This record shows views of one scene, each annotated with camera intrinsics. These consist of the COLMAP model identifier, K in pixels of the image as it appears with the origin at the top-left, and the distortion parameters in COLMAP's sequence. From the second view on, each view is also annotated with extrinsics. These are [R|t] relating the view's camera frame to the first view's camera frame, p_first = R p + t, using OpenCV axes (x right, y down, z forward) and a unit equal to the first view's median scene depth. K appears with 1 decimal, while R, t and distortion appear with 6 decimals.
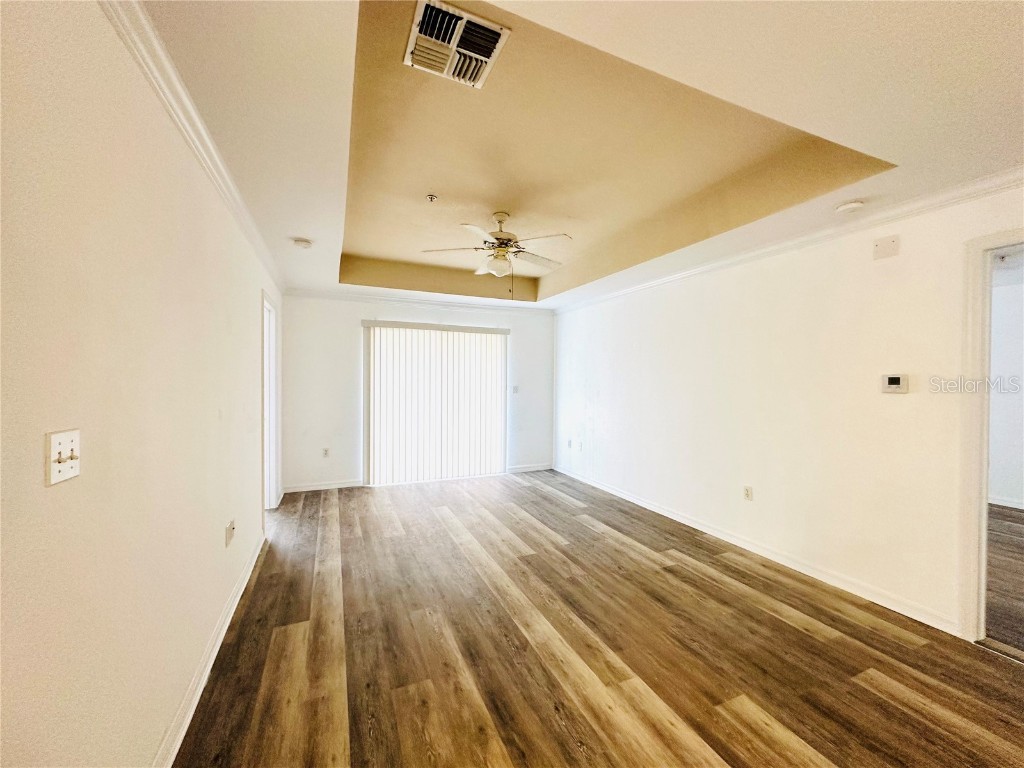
lens RADIAL K [[407.6, 0, 513.2], [0, 407.6, 383.3], [0, 0, 1]] dist [-0.000799, 0.000307]
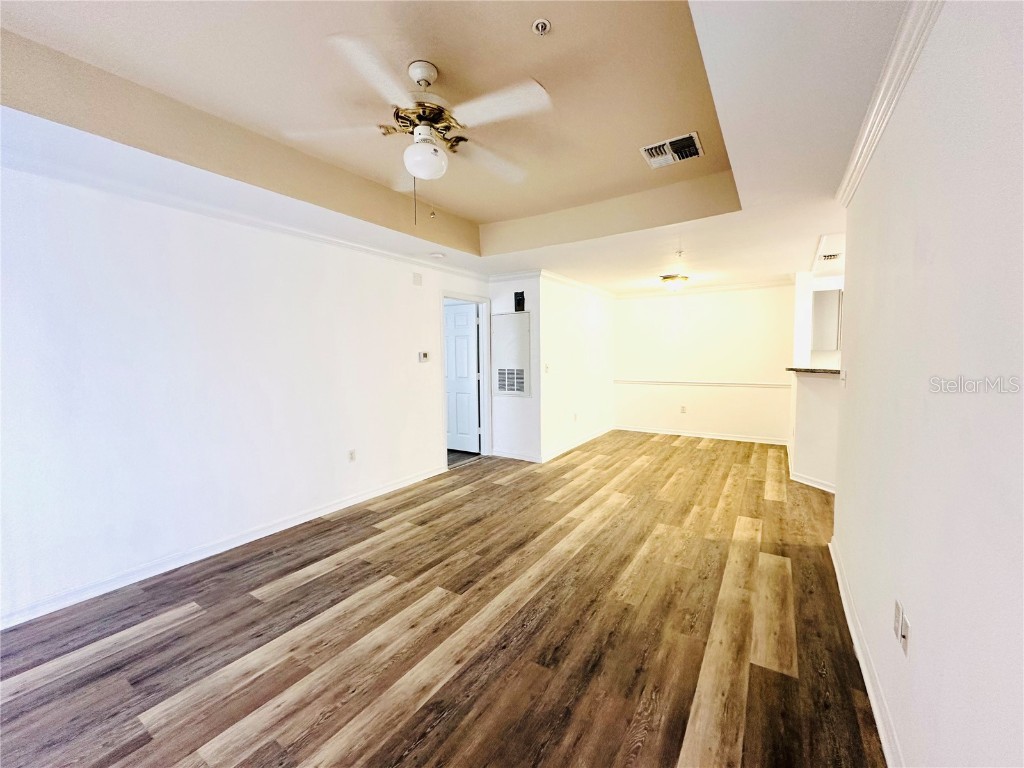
lens RADIAL K [[407.6, 0, 513.2], [0, 407.6, 383.3], [0, 0, 1]] dist [-0.000799, 0.000307]
pose [[-0.547324, -0.056858, 0.834987, -0.733885], [0.015426, 0.996835, 0.077990, -0.015352], [-0.836779, 0.055567, -0.544715, 1.493126]]
